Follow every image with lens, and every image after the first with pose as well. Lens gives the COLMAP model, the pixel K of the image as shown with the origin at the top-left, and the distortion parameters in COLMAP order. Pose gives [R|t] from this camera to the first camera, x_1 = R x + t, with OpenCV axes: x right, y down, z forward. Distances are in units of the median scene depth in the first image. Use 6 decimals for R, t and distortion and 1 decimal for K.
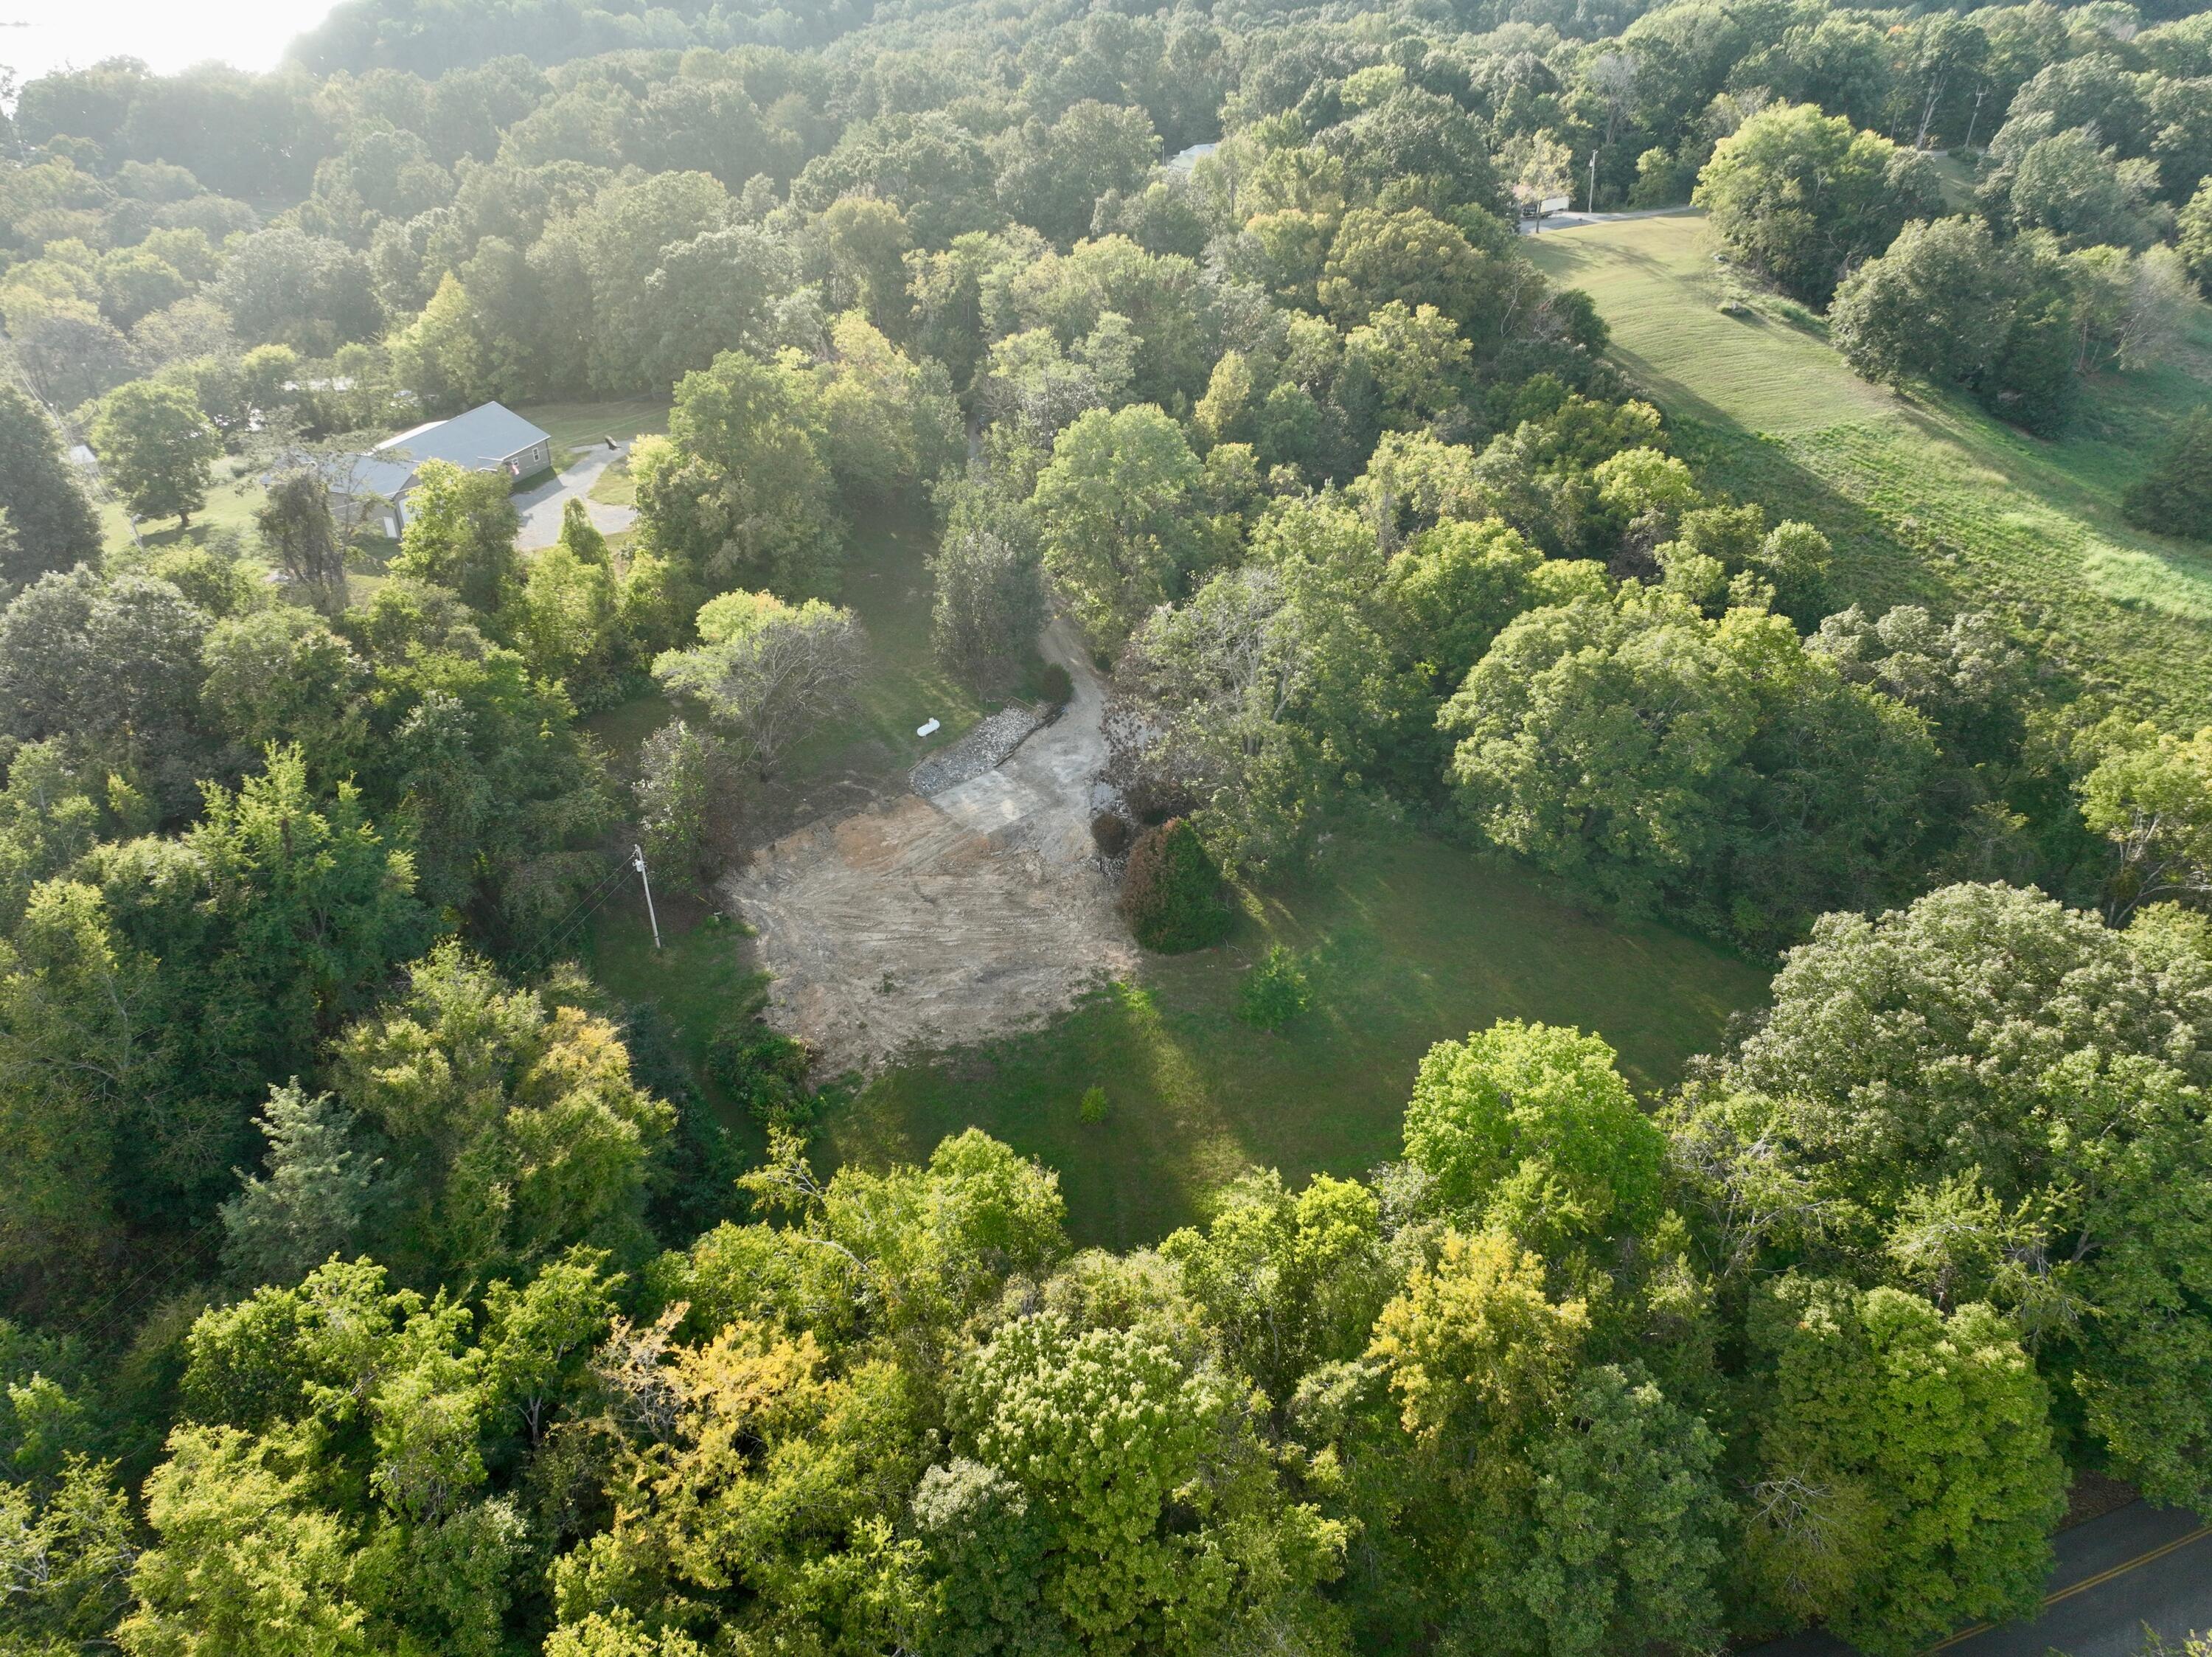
lens RADIAL K [[1605.7, 0, 1106.0], [0, 1605.7, 828.5], [0, 0, 1]] dist [0.002335, -0.000581]
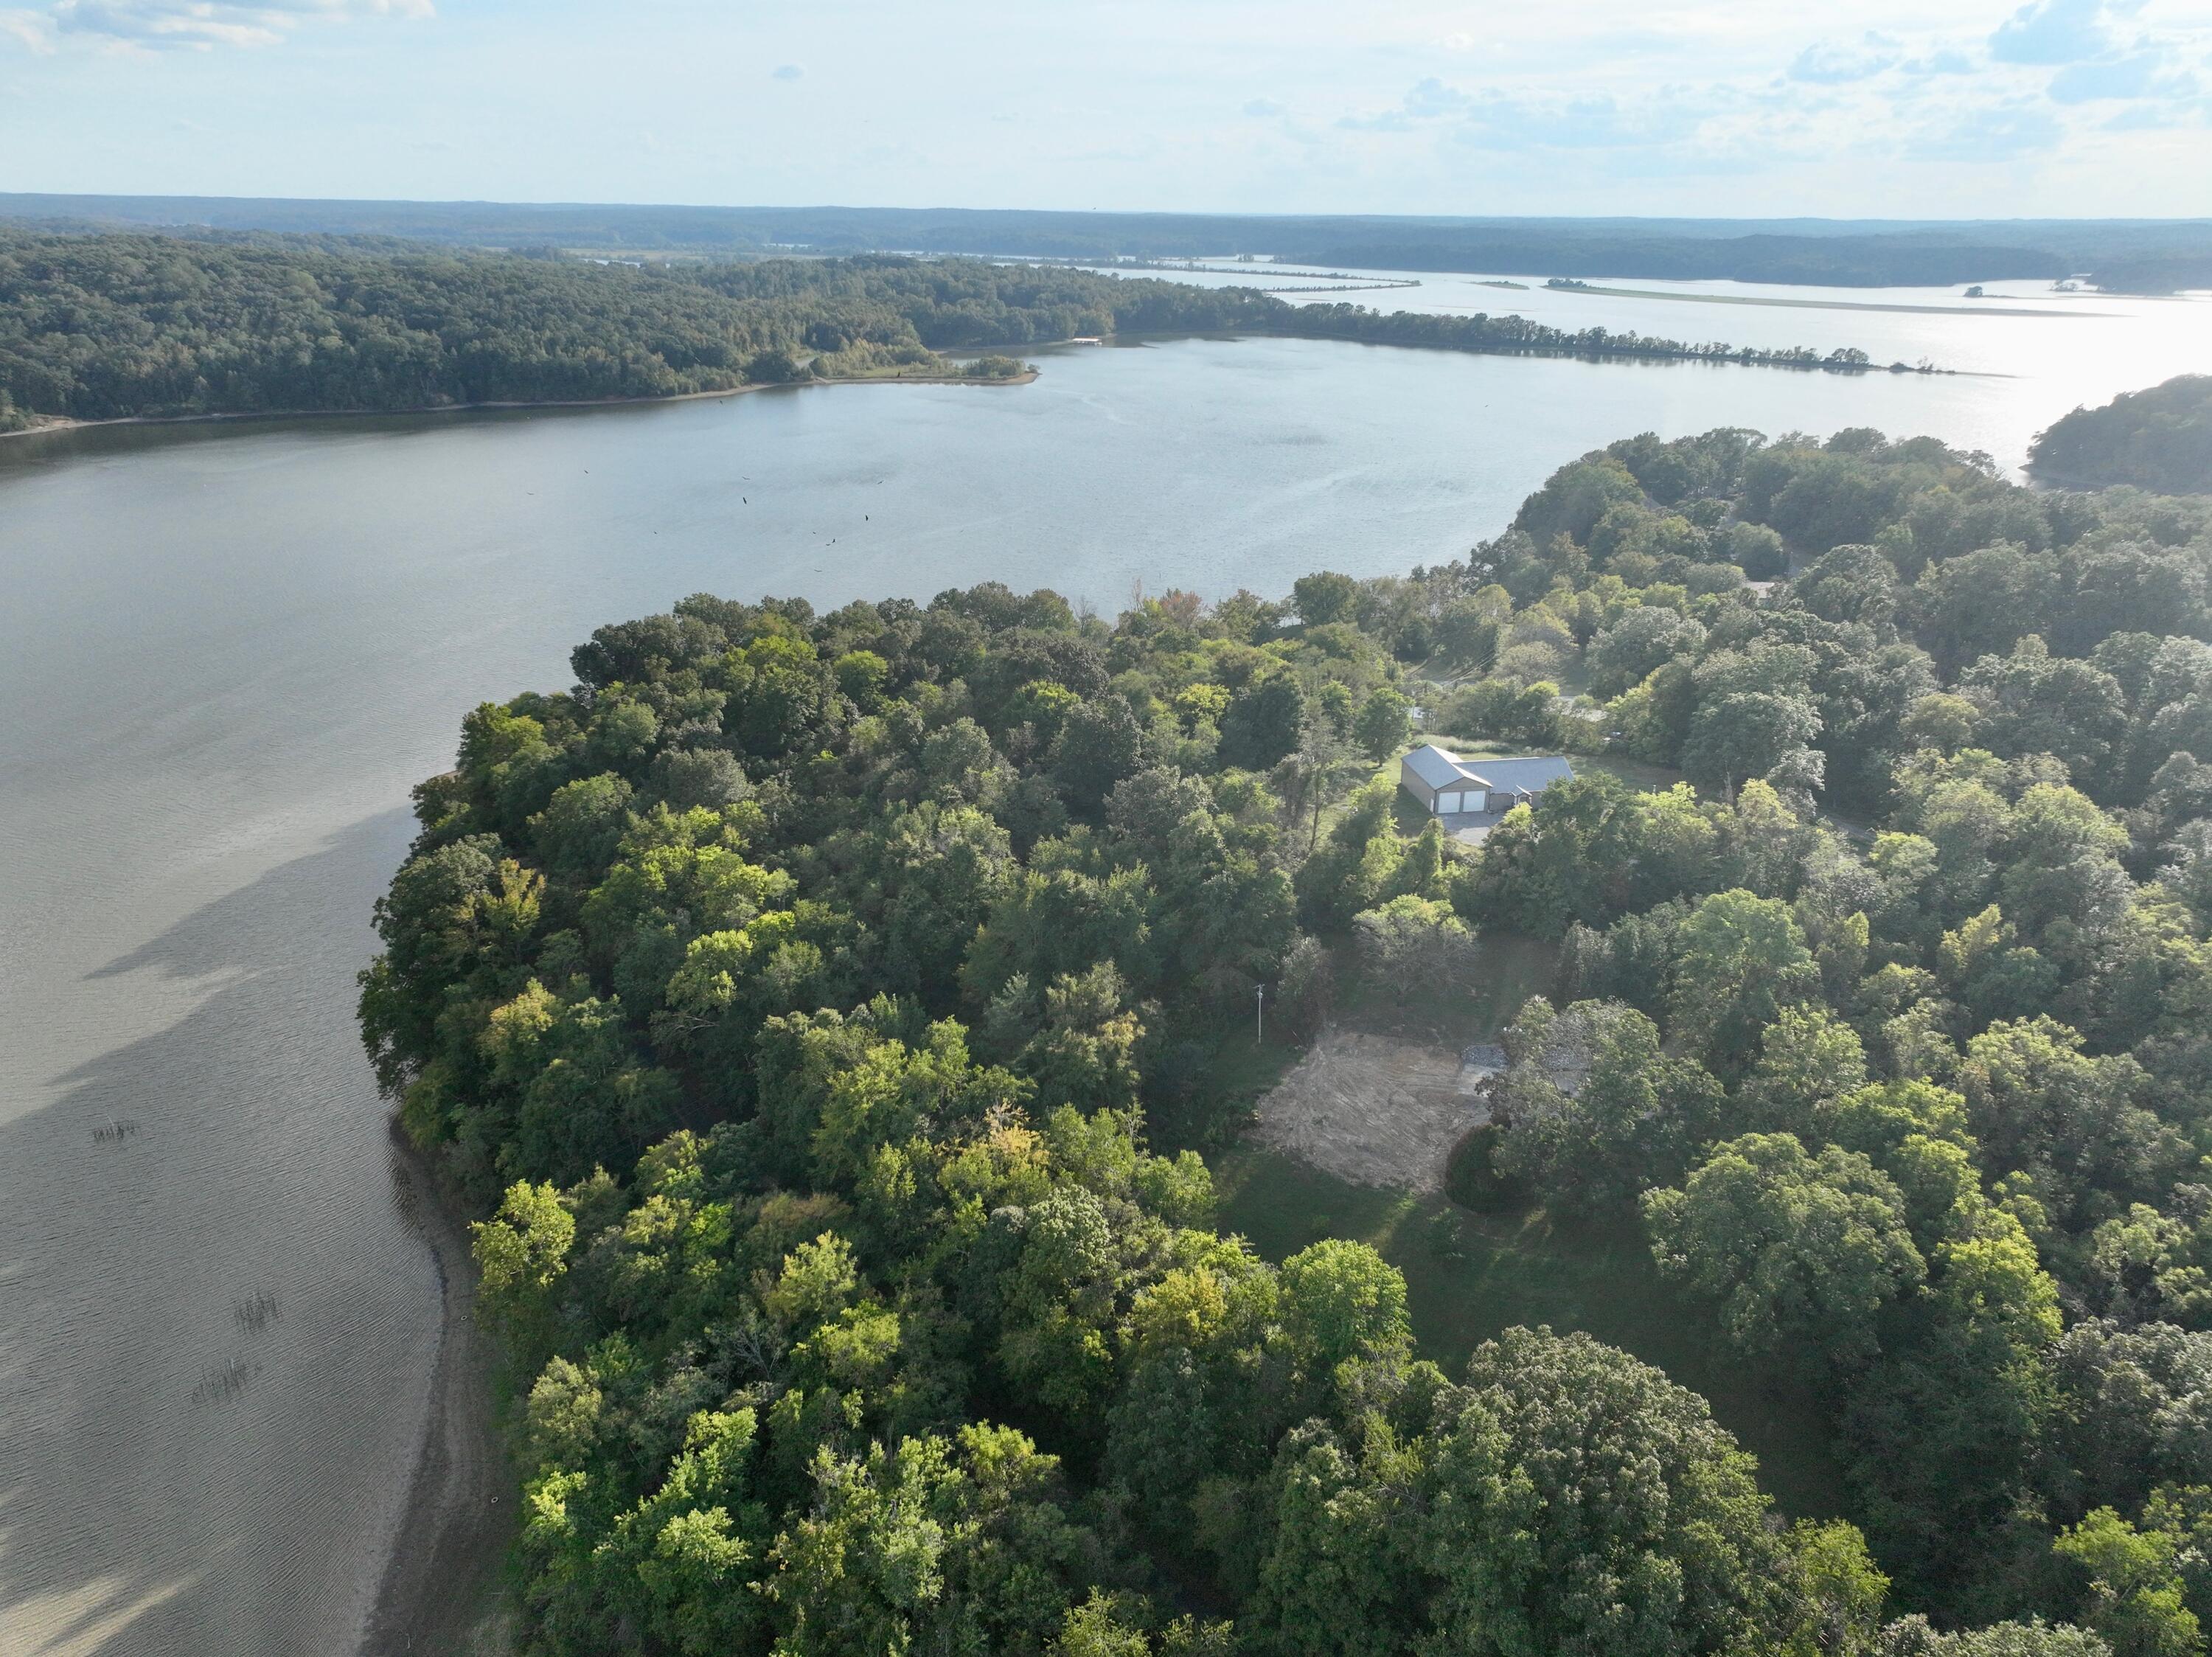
lens RADIAL K [[1553.2, 0, 1106.0], [0, 1553.2, 828.5], [0, 0, 1]] dist [-0.000579, 0.010407]
pose [[0.451240, 0.325627, -0.830873, 1.051808], [-0.464025, 0.880903, 0.093227, -0.228871], [0.762275, 0.343478, 0.548597, -0.209235]]
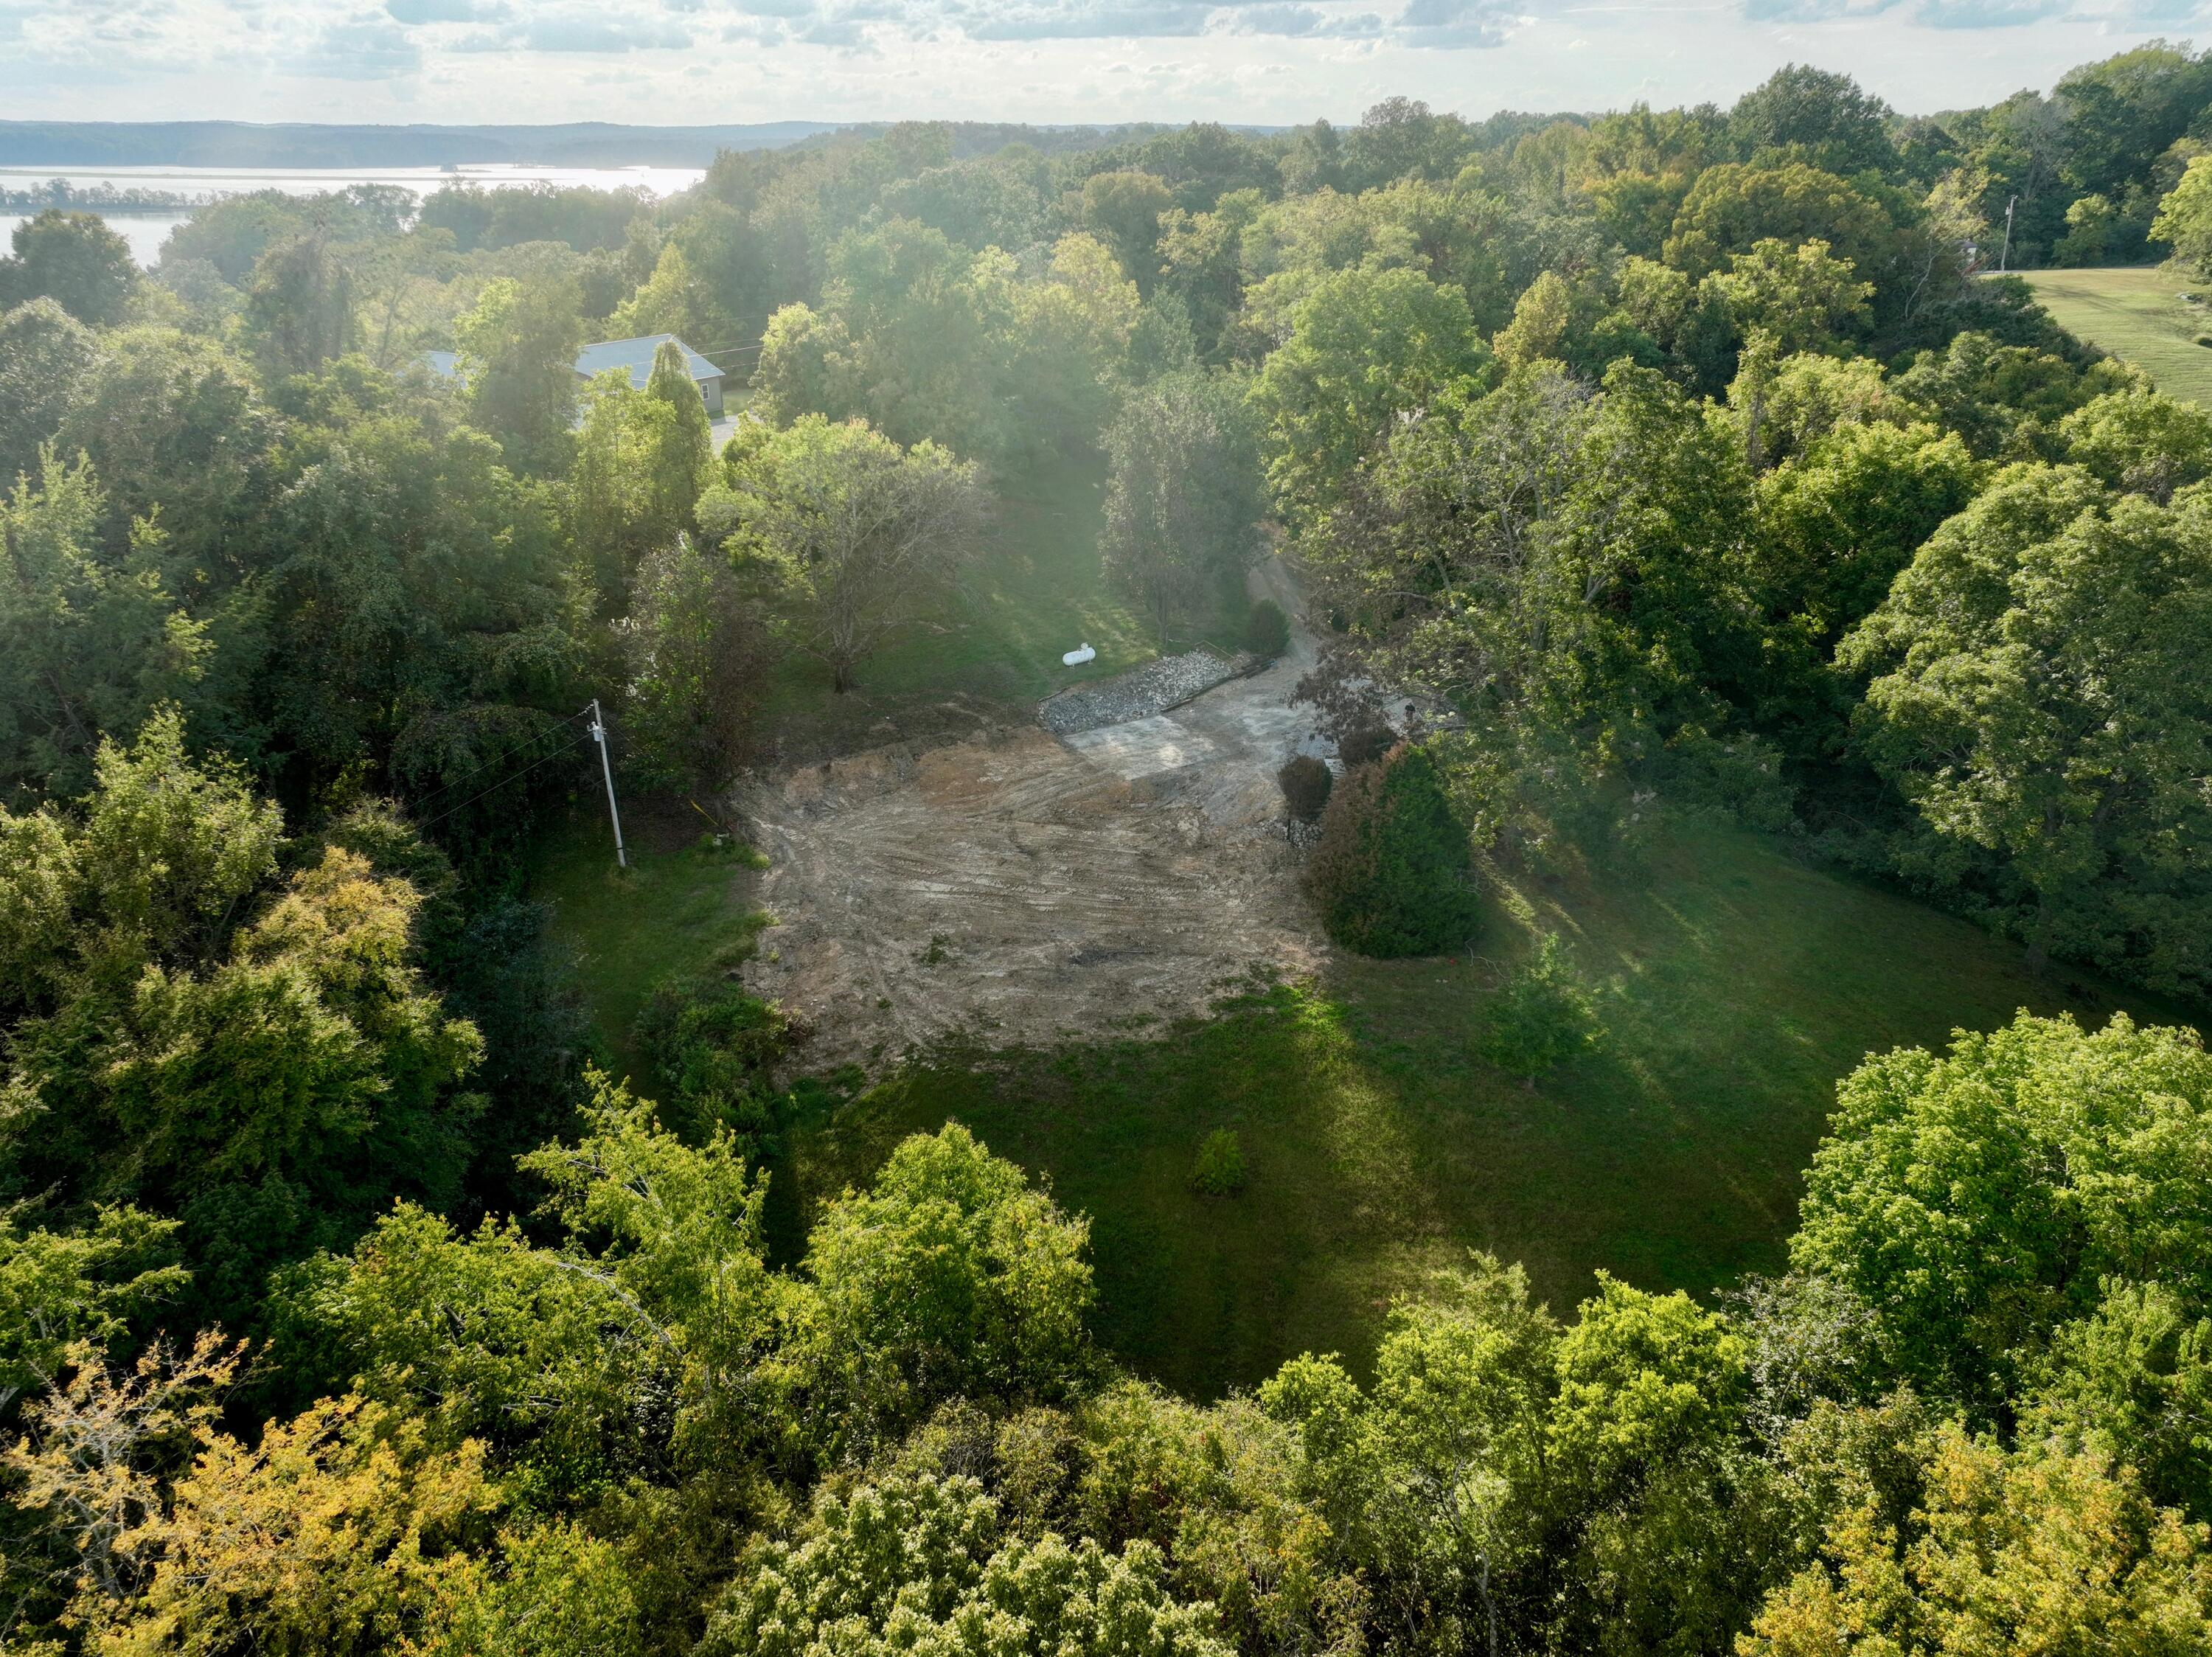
lens RADIAL K [[1553.2, 0, 1106.0], [0, 1553.2, 828.5], [0, 0, 1]] dist [-0.000579, 0.010407]
pose [[0.978801, 0.080206, -0.188455, 0.047395], [-0.104863, 0.986634, -0.124730, 0.119023], [0.175932, 0.141847, 0.974129, 0.386014]]
